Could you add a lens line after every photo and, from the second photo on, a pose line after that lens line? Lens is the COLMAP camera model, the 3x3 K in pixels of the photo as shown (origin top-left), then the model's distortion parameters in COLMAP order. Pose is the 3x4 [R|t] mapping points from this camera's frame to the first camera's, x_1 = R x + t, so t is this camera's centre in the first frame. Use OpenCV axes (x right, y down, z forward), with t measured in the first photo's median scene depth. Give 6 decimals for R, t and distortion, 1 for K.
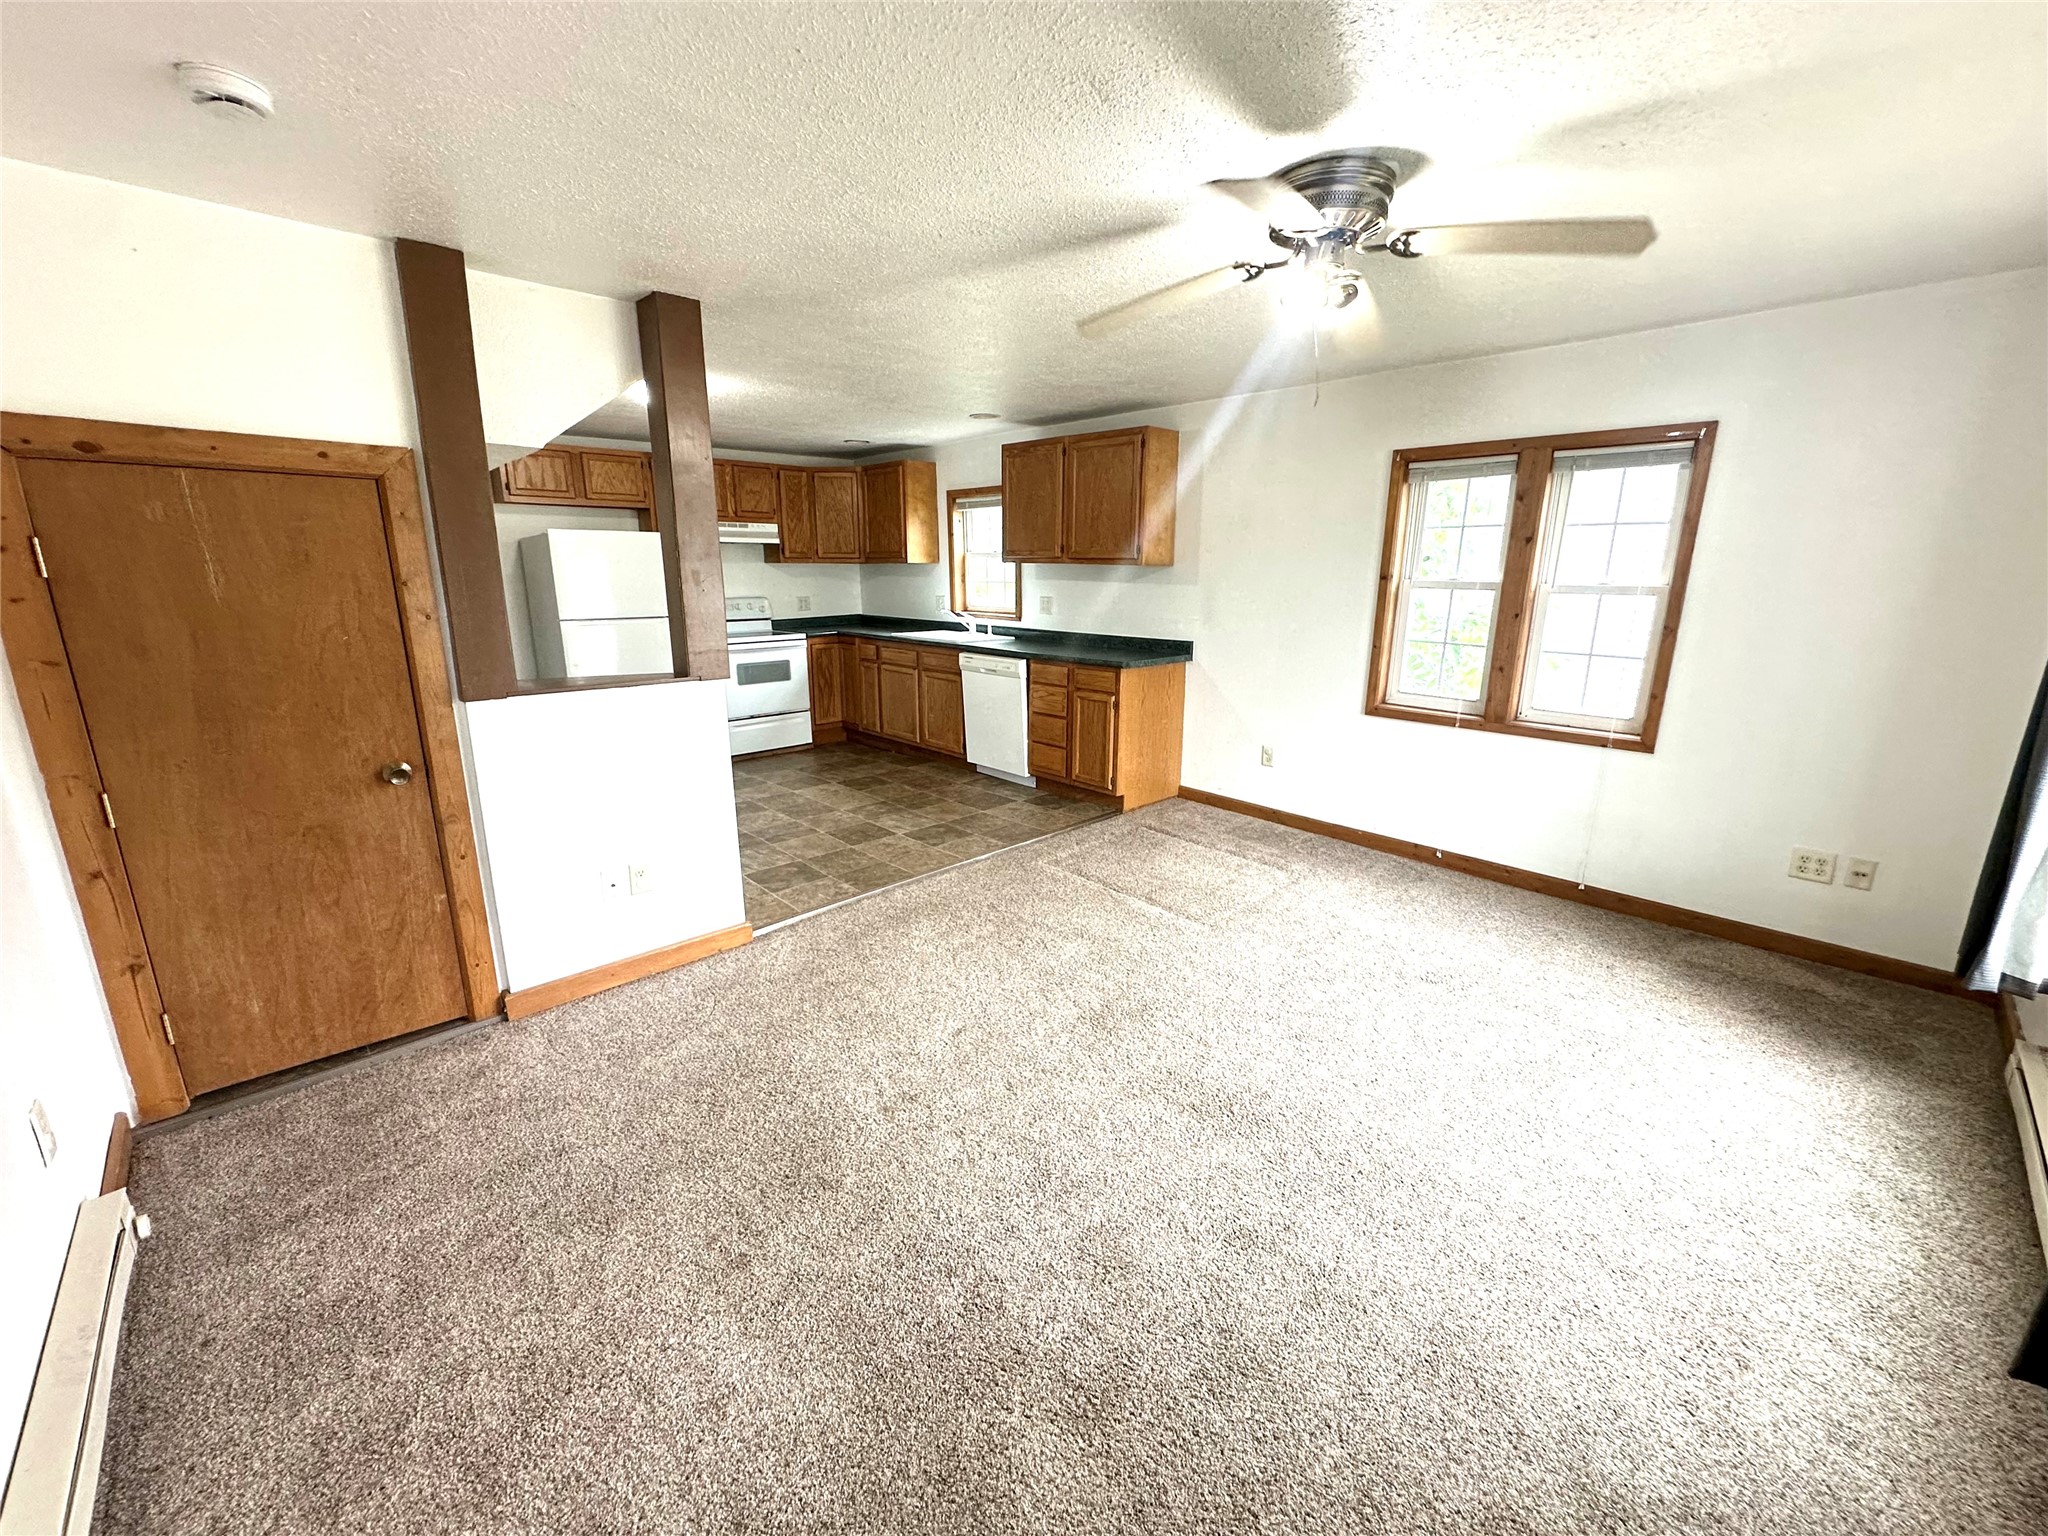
lens RADIAL K [[807.5, 0, 1012.8], [0, 807.5, 764.8], [0, 0, 1]] dist [0.002479, 0.000934]
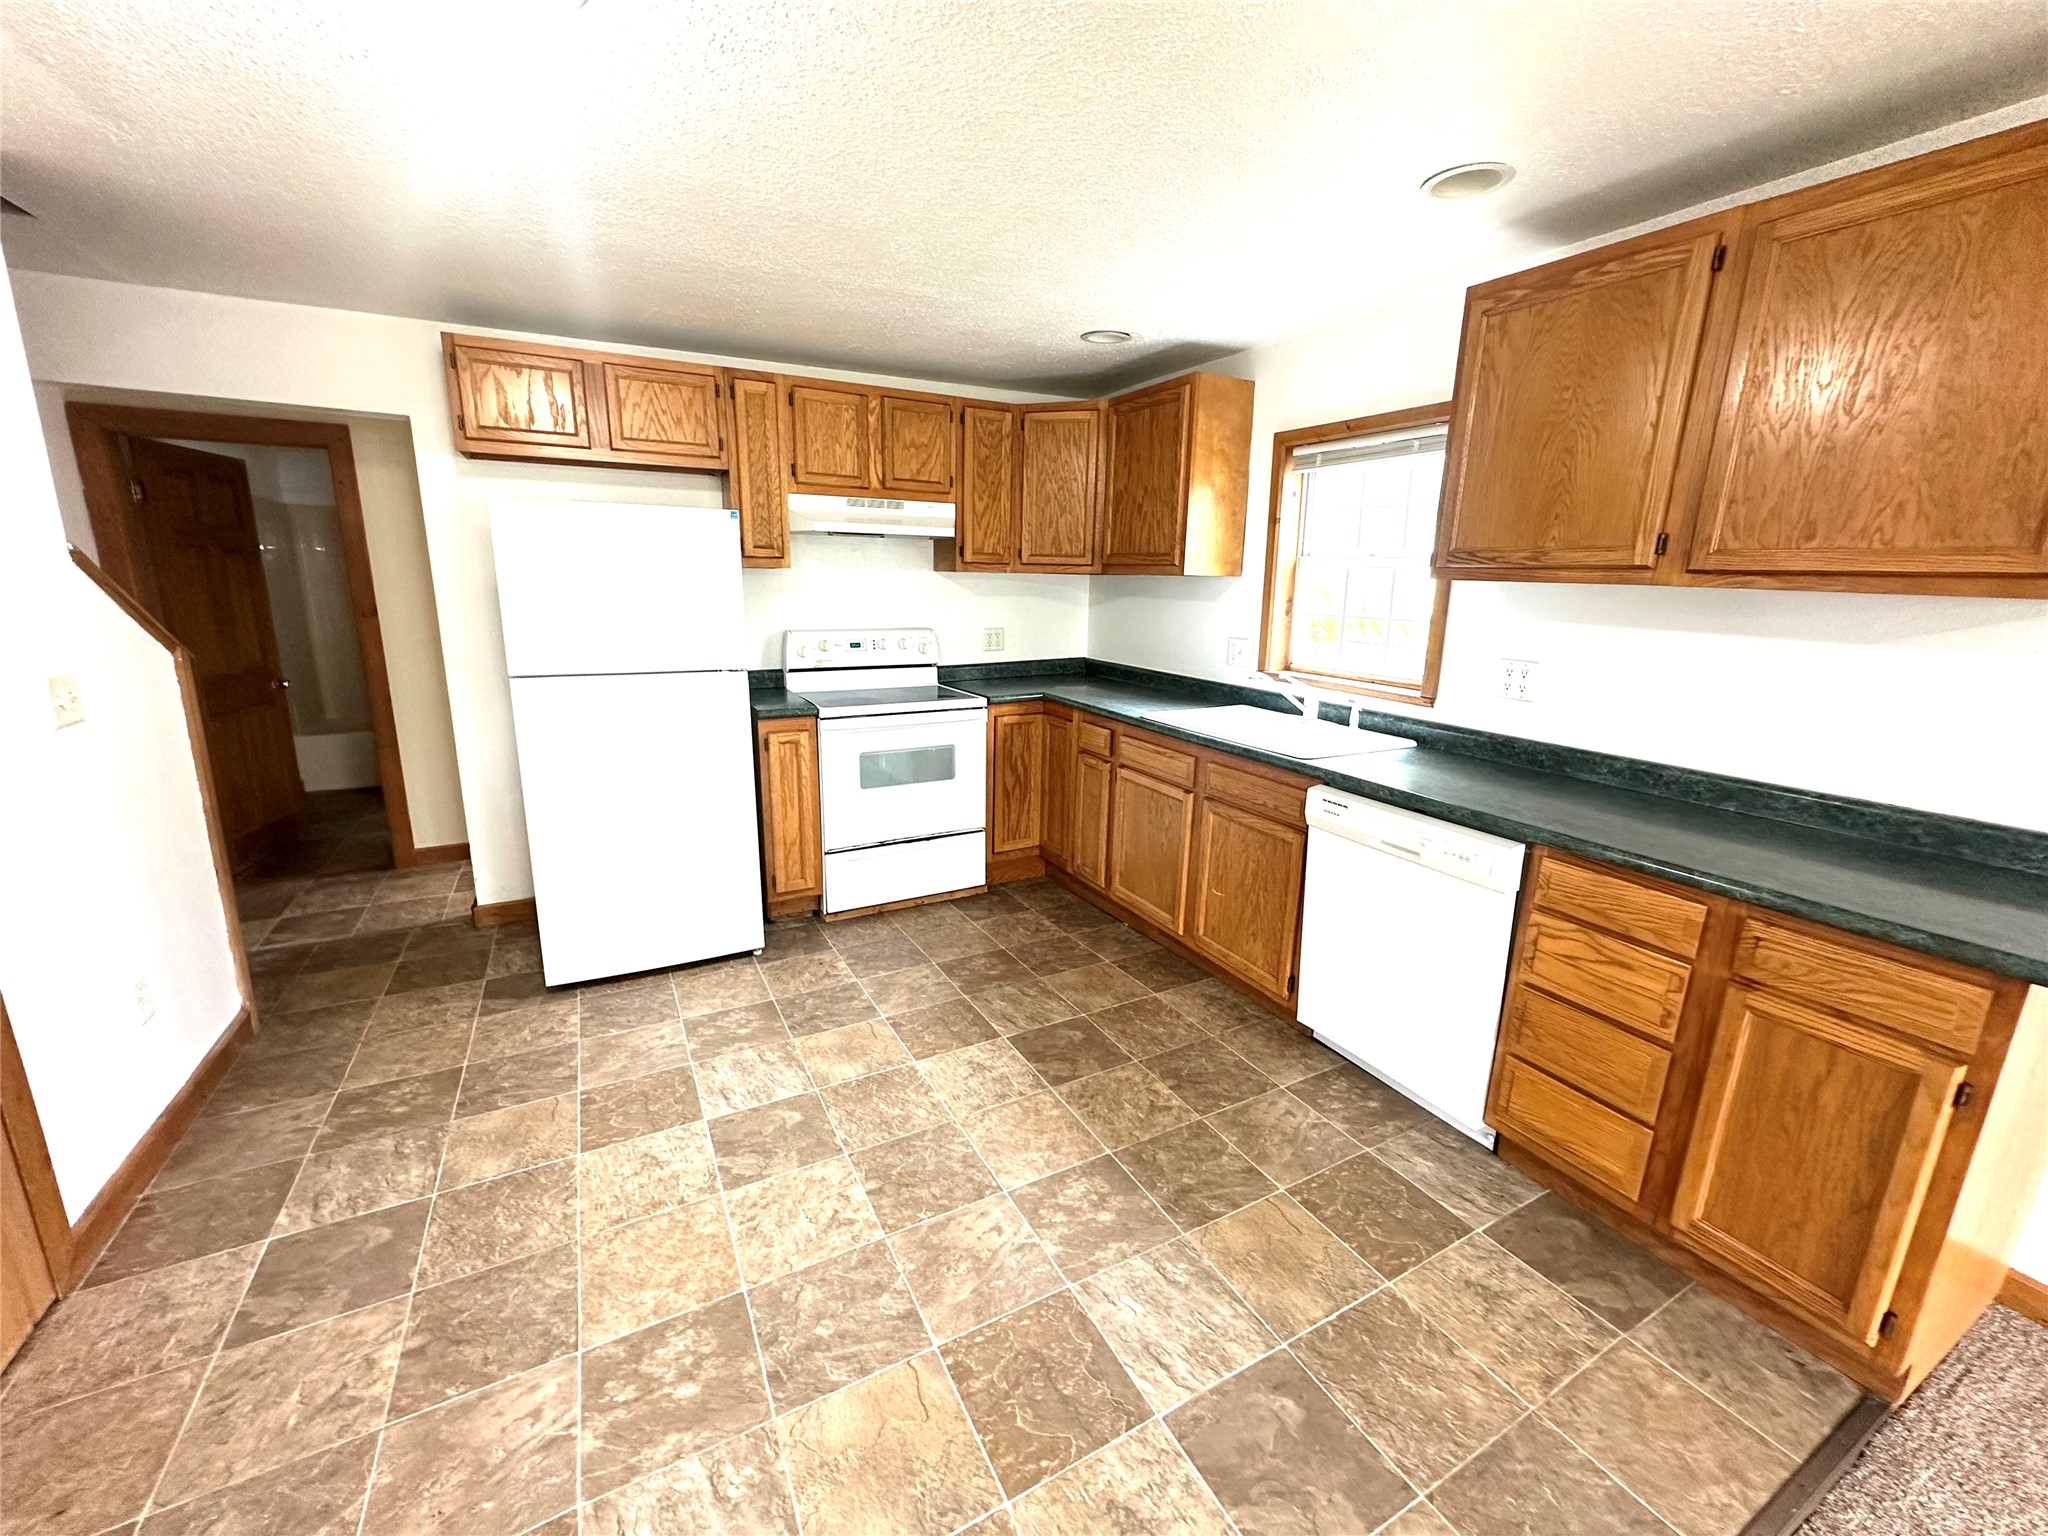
lens RADIAL K [[807.5, 0, 1010.0], [0, 807.5, 771.9], [0, 0, 1]] dist [0.002479, 0.000934]
pose [[0.963440, 0.077758, -0.256394, -0.105004], [-0.078086, 0.996907, 0.008920, -0.132491], [0.256294, 0.011426, 0.966531, 0.521628]]
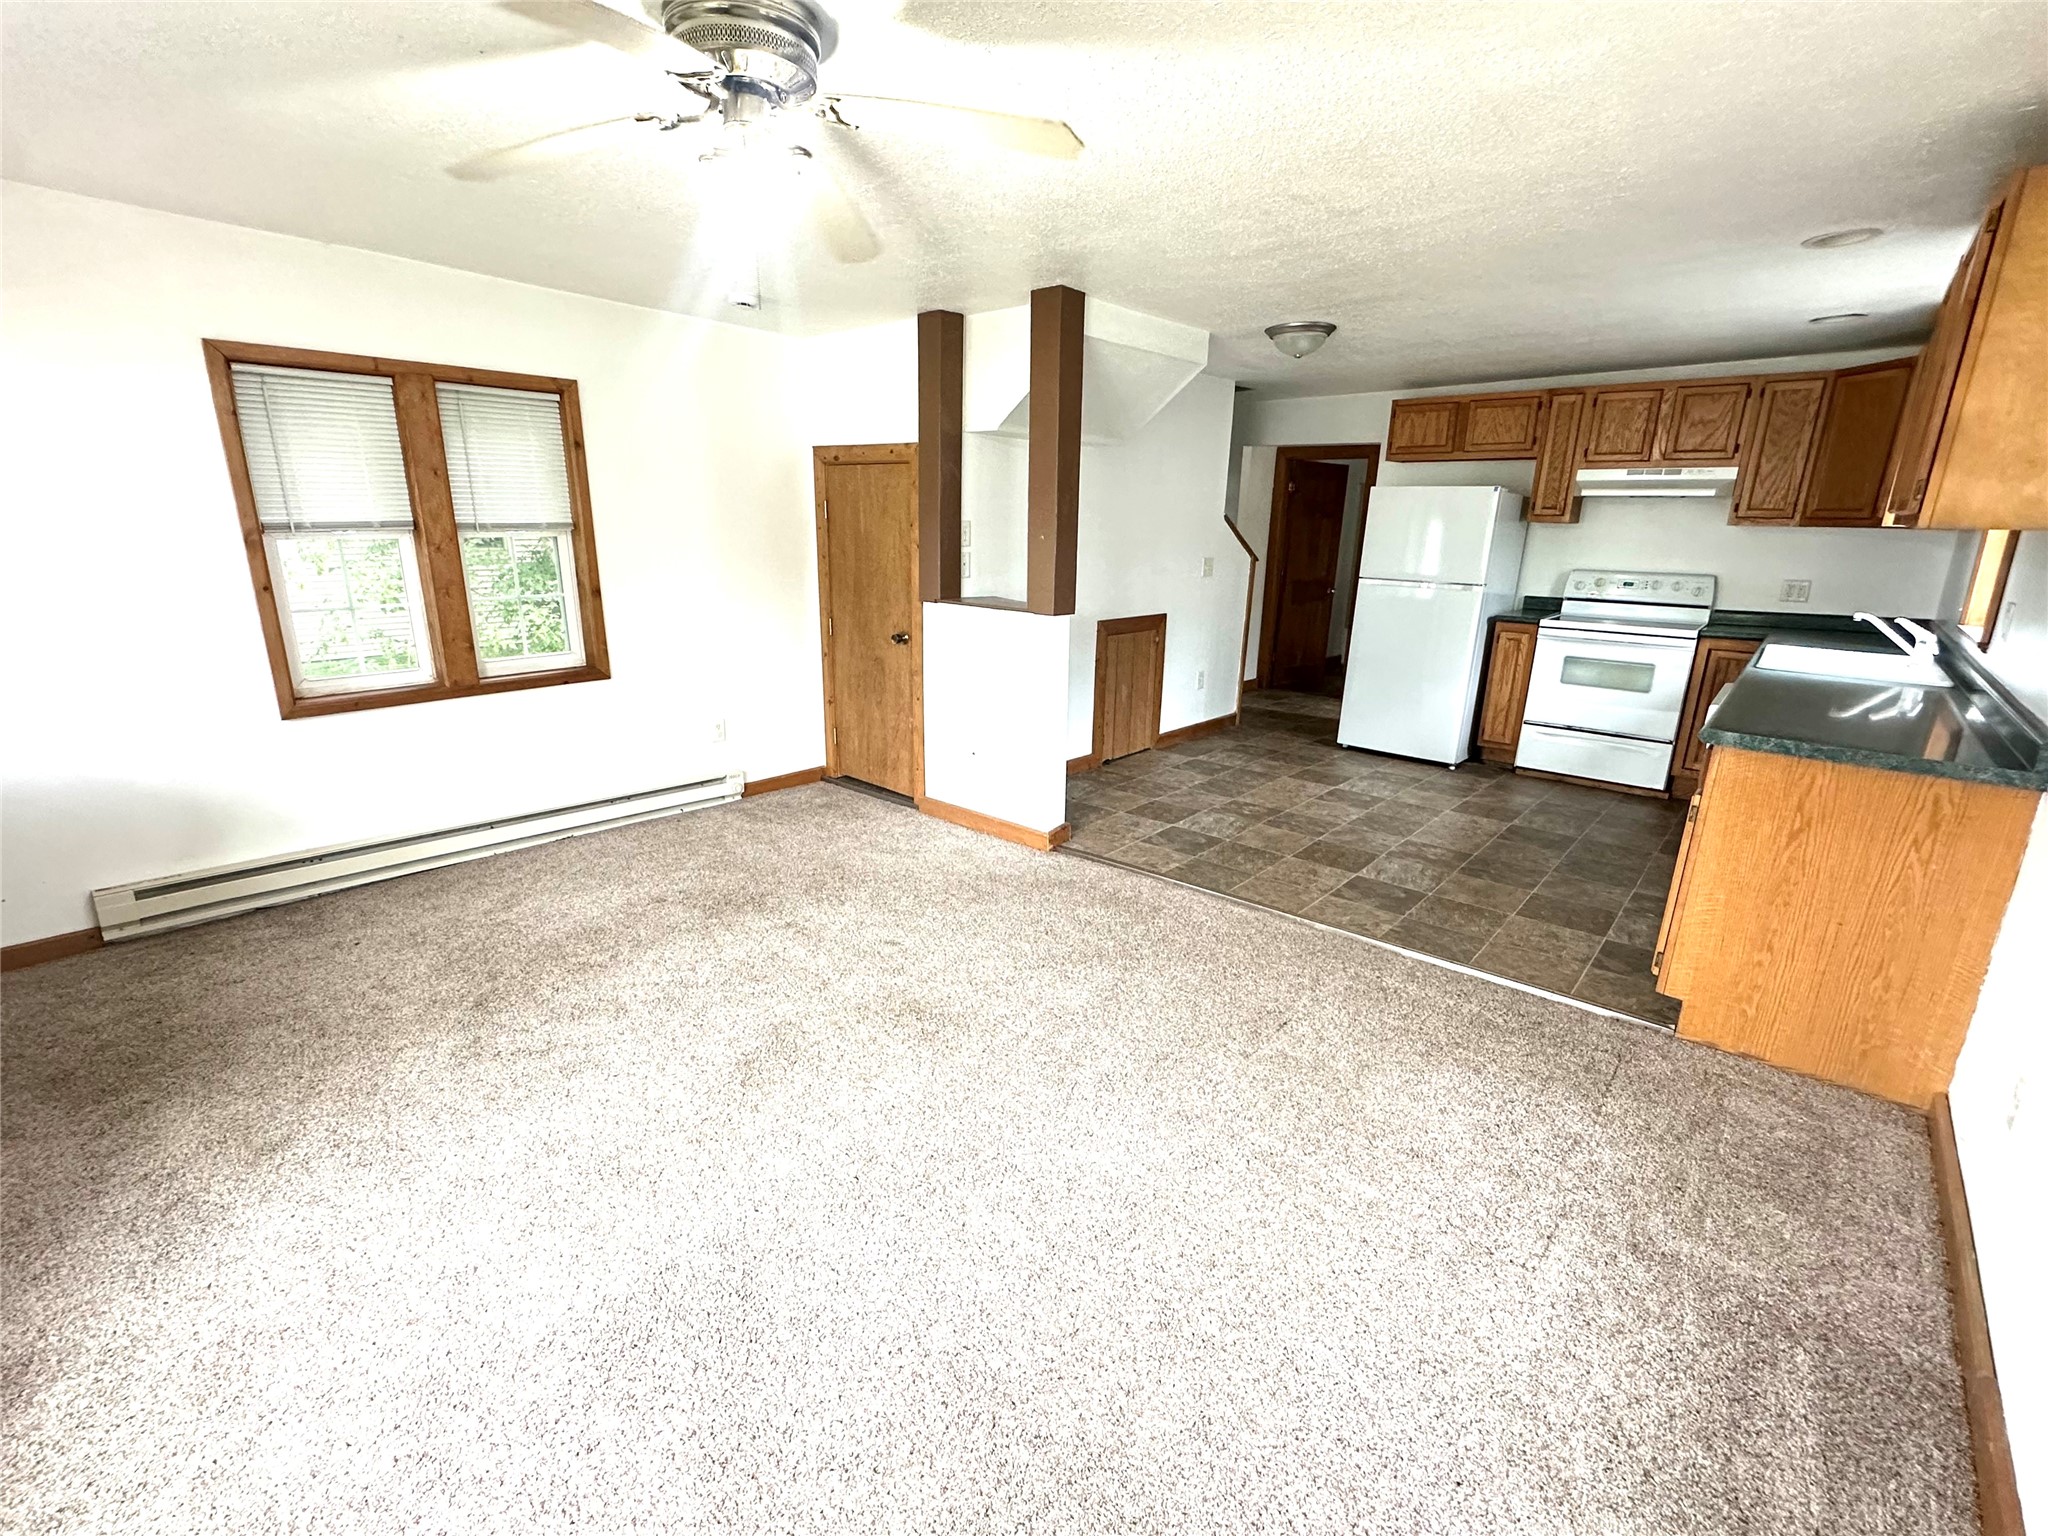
lens RADIAL K [[909.0, 0, 1041.1], [0, 909.0, 764.4], [0, 0, 1]] dist [-0.004016, 0.000250]
pose [[0.107826, 0.258353, -0.960014, 0.487050], [-0.253611, 0.940844, 0.224709, -0.100971], [0.961278, 0.219241, 0.166969, 0.426941]]
